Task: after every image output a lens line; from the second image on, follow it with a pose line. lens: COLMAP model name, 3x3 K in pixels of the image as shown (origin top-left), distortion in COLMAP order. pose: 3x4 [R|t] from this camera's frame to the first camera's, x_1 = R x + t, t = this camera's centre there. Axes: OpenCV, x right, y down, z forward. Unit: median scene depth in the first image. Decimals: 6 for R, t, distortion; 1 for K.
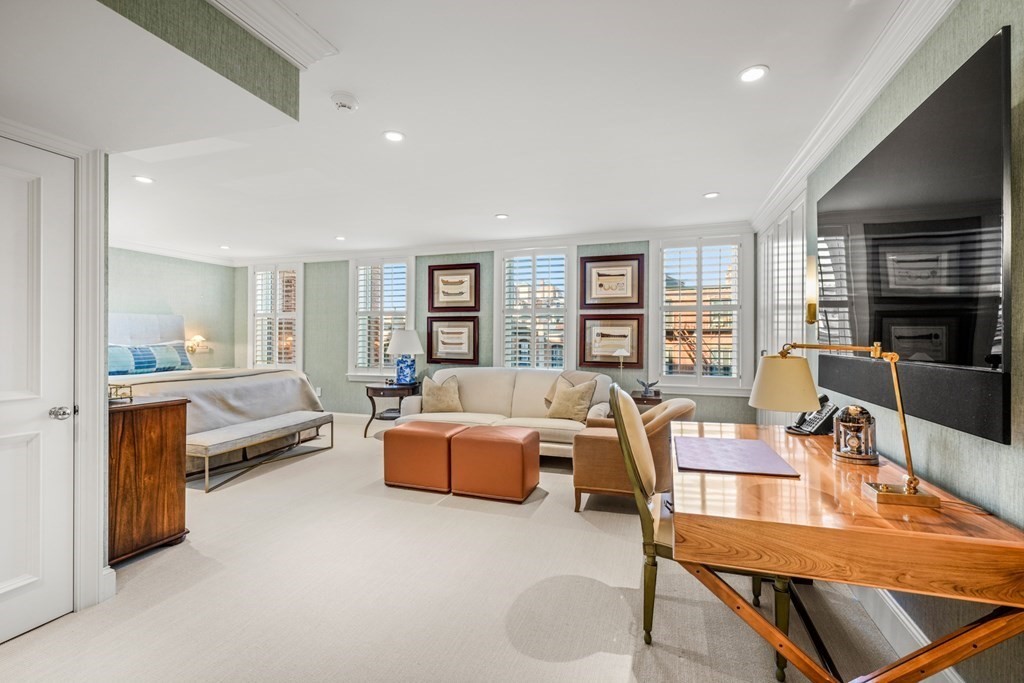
lens RADIAL K [[441.5, 0, 515.4], [0, 441.5, 338.1], [0, 0, 1]] dist [-0.000120, 0.000207]
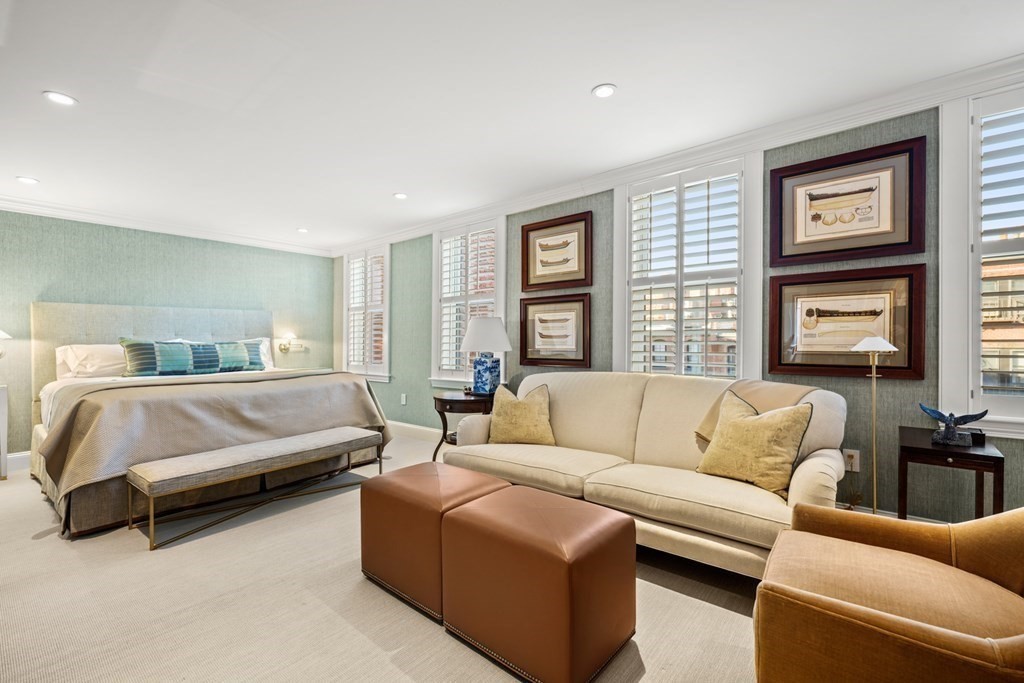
lens RADIAL K [[437.6, 0, 513.6], [0, 437.6, 346.7], [0, 0, 1]] dist [-0.002255, 0.000005]
pose [[0.927988, -0.007210, -0.372541, 0.052157], [0.011464, 0.999892, 0.009206, 0.022476], [0.372434, -0.012814, 0.927970, 0.375904]]
